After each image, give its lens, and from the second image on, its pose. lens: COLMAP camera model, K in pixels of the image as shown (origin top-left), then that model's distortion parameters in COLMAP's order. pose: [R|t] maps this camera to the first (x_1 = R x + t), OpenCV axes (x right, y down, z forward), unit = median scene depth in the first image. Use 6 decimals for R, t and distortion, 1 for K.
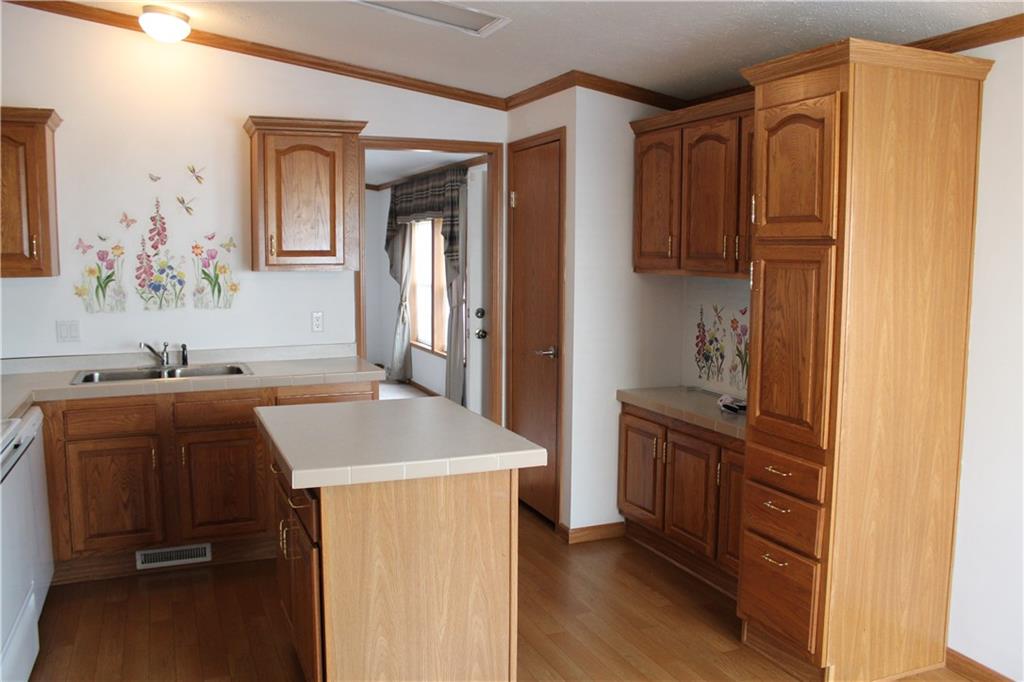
lens RADIAL K [[865.6, 0, 508.4], [0, 865.6, 345.7], [0, 0, 1]] dist [-0.097376, 0.027768]
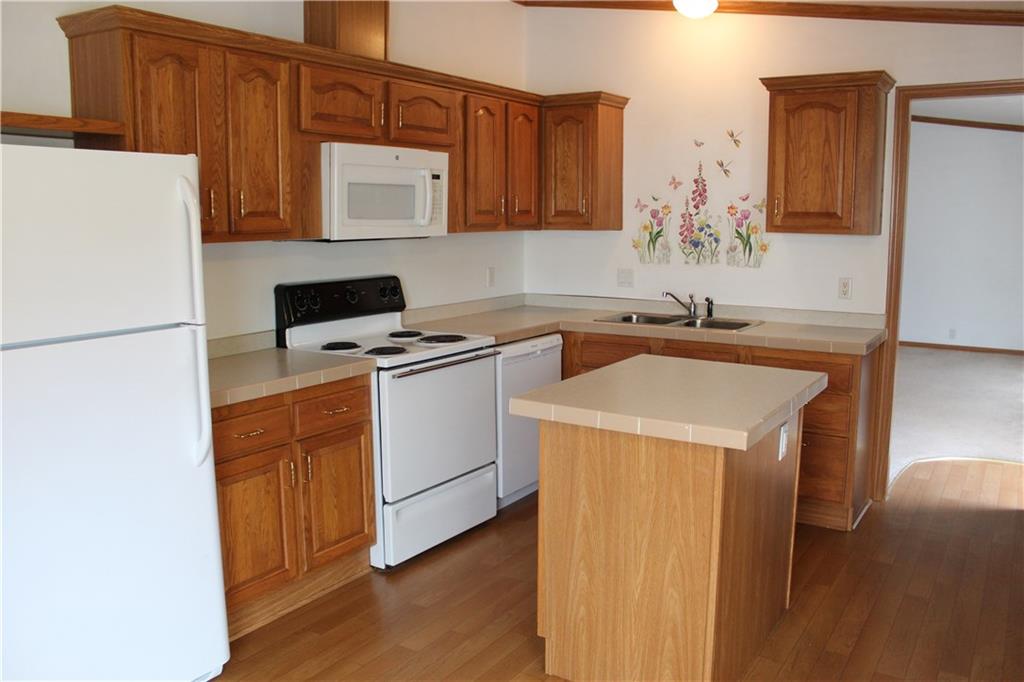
lens RADIAL K [[865.6, 0, 507.9], [0, 865.6, 333.8], [0, 0, 1]] dist [-0.097376, 0.027768]
pose [[0.575650, 0.116933, -0.809292, 0.364164], [-0.094433, 0.992607, 0.076250, -0.015809], [0.812225, 0.032531, 0.582436, 0.166990]]
